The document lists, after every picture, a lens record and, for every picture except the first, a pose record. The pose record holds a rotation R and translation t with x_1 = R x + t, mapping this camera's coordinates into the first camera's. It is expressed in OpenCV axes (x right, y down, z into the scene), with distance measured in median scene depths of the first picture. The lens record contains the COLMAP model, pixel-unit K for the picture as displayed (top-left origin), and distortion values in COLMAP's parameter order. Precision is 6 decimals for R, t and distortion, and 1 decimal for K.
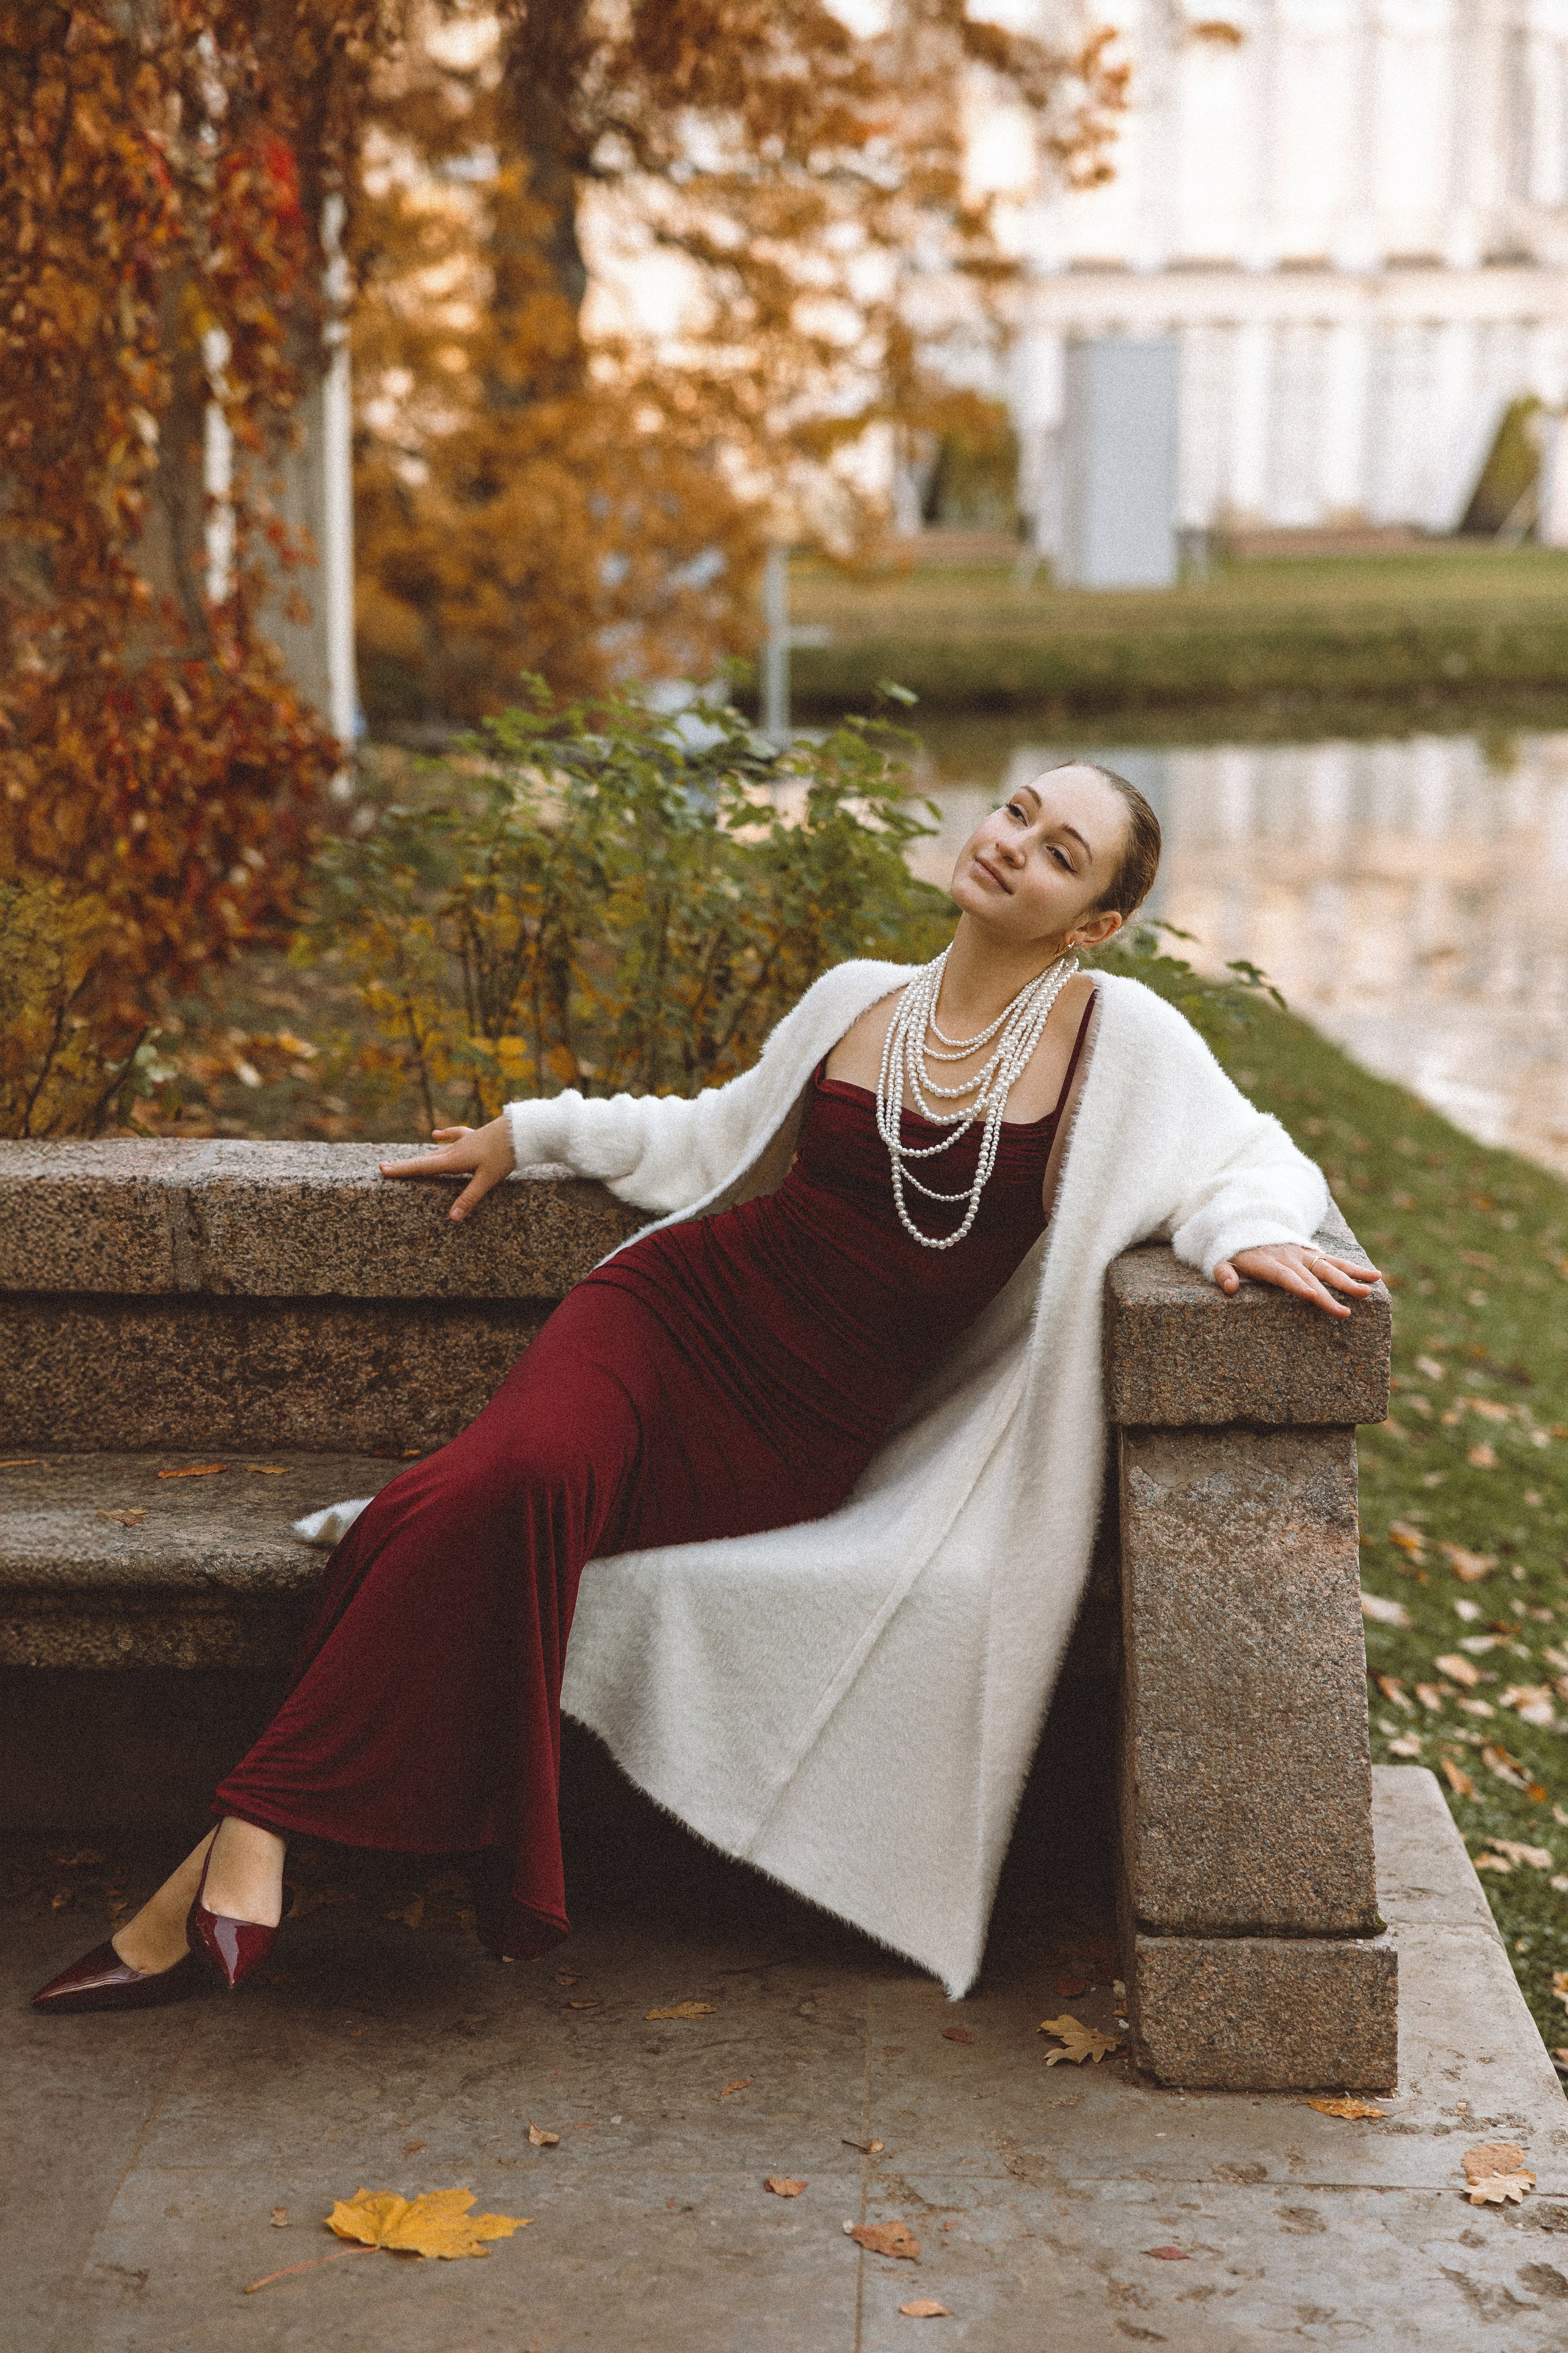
lens RADIAL K [[4236.9, 0, 782.7], [0, 4236.9, 1242.8], [0, 0, 1]] dist [0.517369, -0.427856]
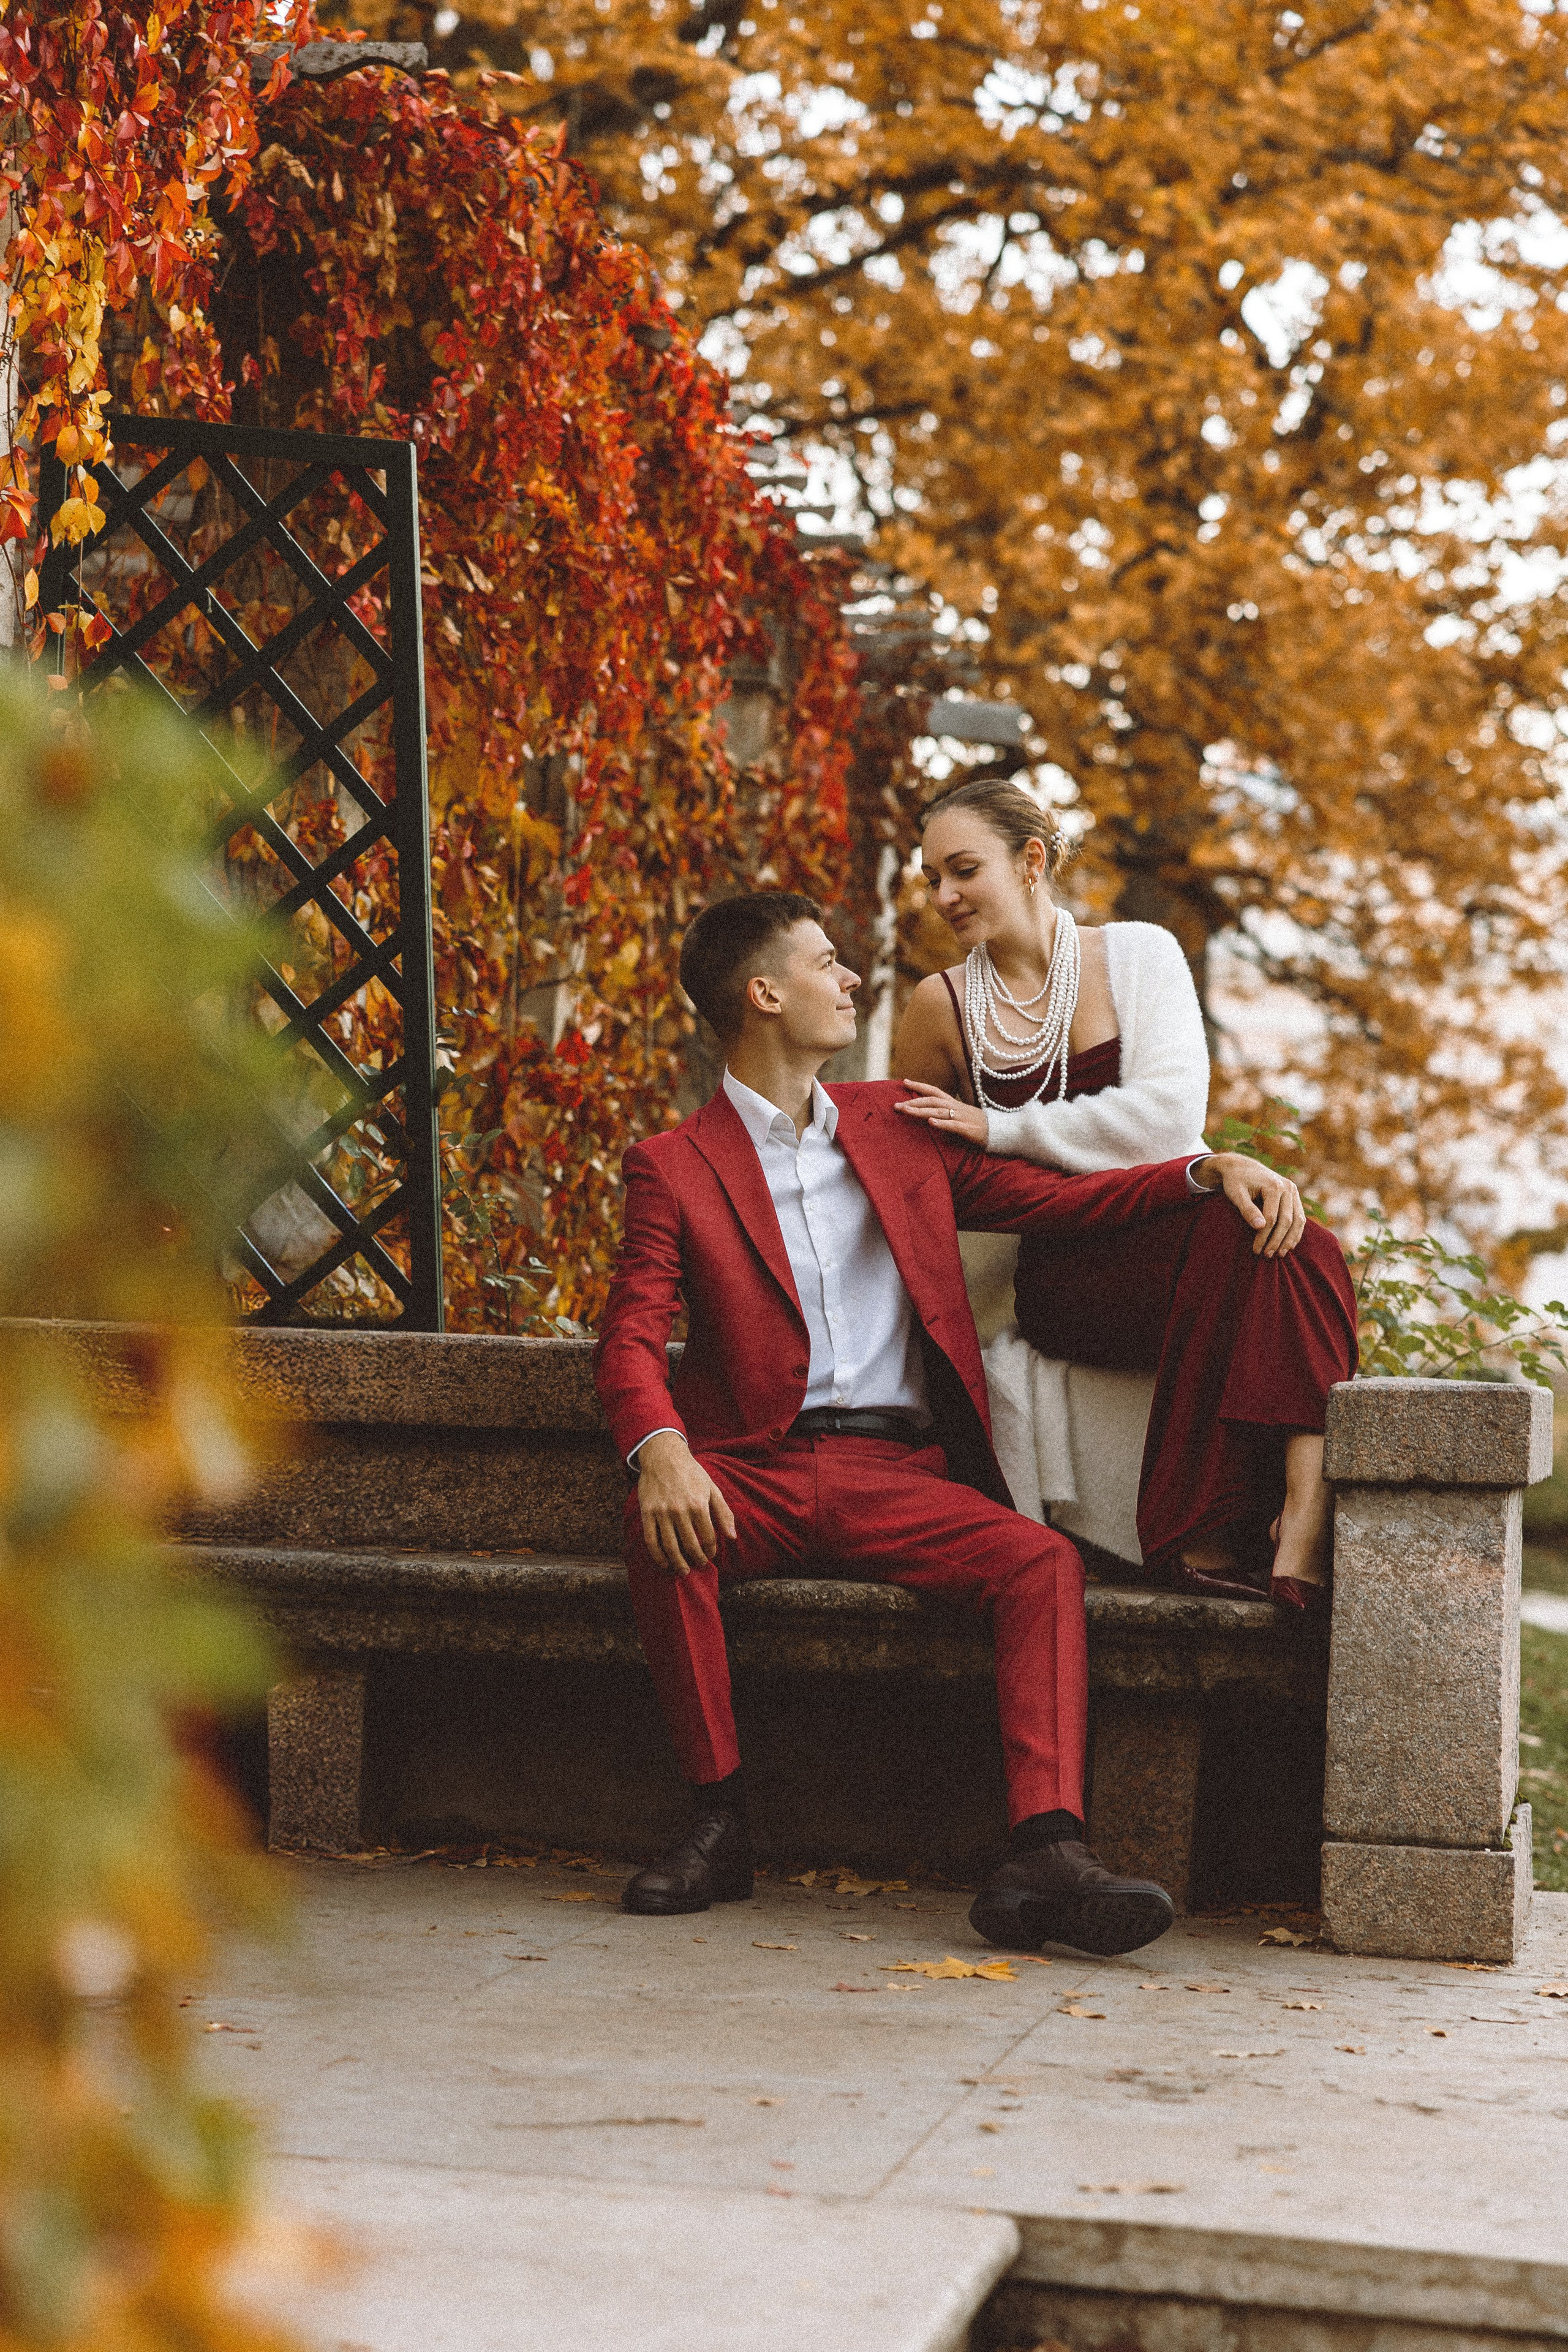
lens RADIAL K [[5207.2, 0, 613.8], [0, 5207.2, 1381.9], [0, 0, 1]] dist [0.440327, -0.381959]
pose [[0.986904, 0.036924, -0.157027, 0.101750], [-0.061152, 0.986428, -0.152383, 0.248435], [0.149269, 0.159990, 0.975767, -0.605134]]
